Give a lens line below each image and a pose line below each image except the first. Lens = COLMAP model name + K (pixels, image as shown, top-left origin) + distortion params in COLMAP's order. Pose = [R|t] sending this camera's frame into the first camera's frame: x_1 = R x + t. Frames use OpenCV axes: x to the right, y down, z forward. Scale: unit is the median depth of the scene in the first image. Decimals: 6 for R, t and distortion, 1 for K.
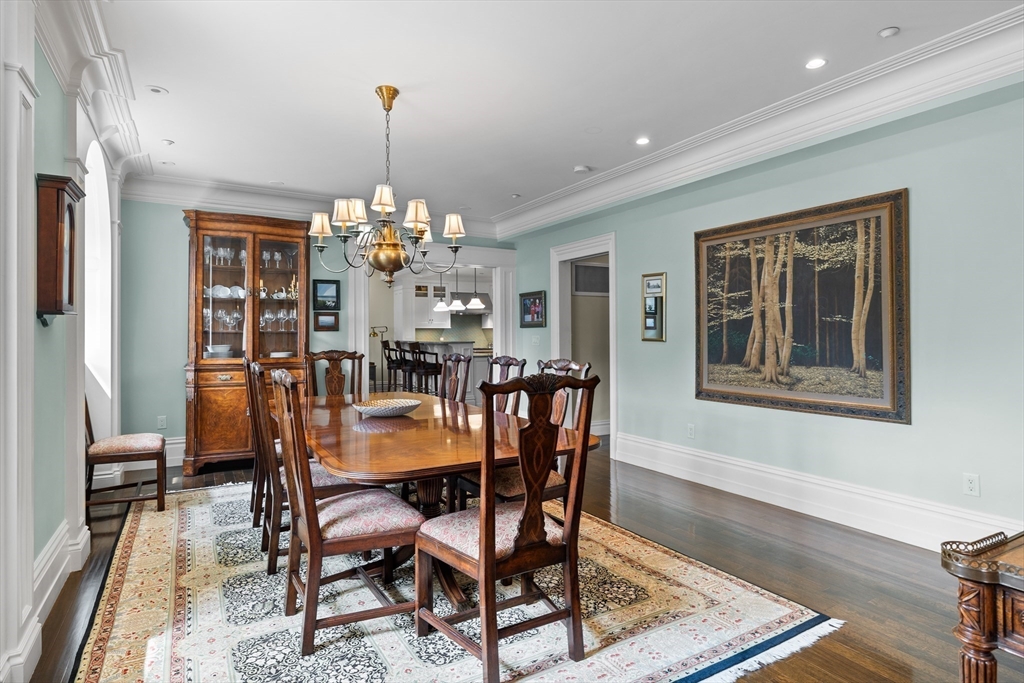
lens RADIAL K [[556.4, 0, 518.8], [0, 556.4, 338.9], [0, 0, 1]] dist [-0.022133, -0.001292]
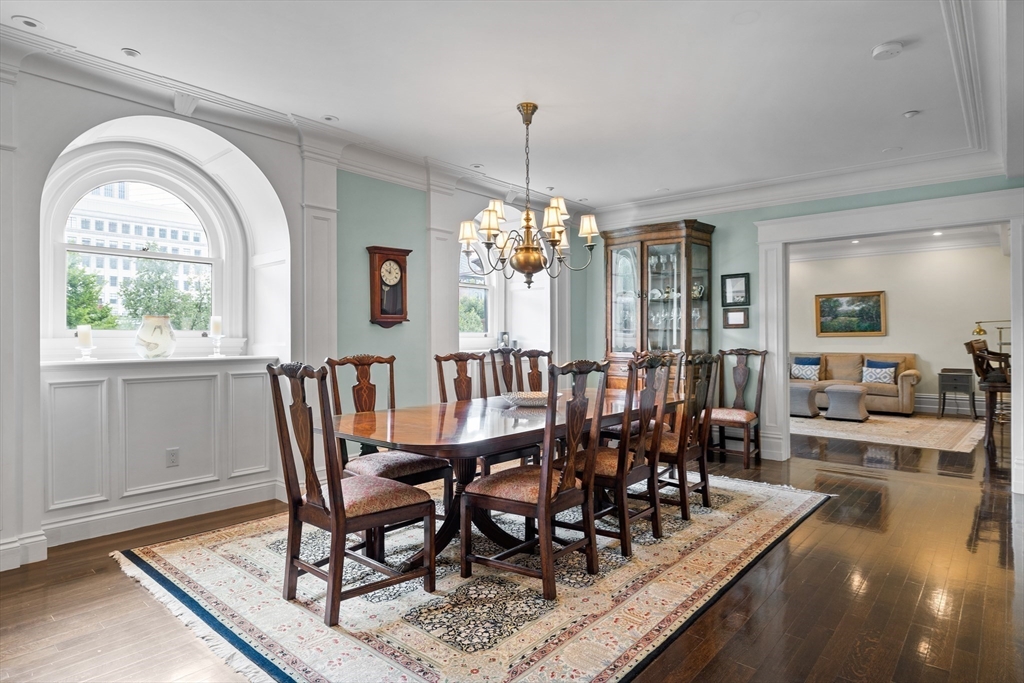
lens RADIAL K [[556.4, 0, 513.2], [0, 556.4, 343.3], [0, 0, 1]] dist [-0.022133, -0.001292]
pose [[0.306175, 0.008532, -0.951937, 0.752969], [0.000451, 0.999958, 0.009108, 0.005002], [0.951975, -0.003218, 0.306159, 0.601641]]
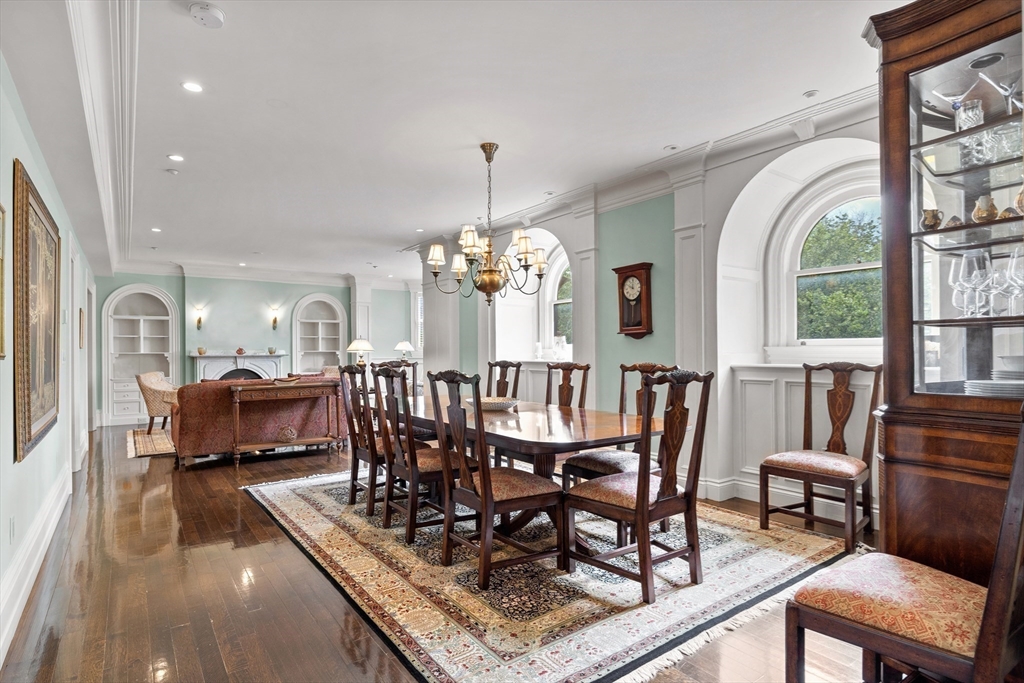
lens RADIAL K [[533.8, 0, 507.1], [0, 533.8, 340.5], [0, 0, 1]] dist [0.002055, 0.000276]
pose [[-0.995976, 0.006225, -0.089406, -0.151899], [0.007787, 0.999823, -0.017122, 0.005268], [0.089284, -0.017750, -0.995848, 2.076033]]
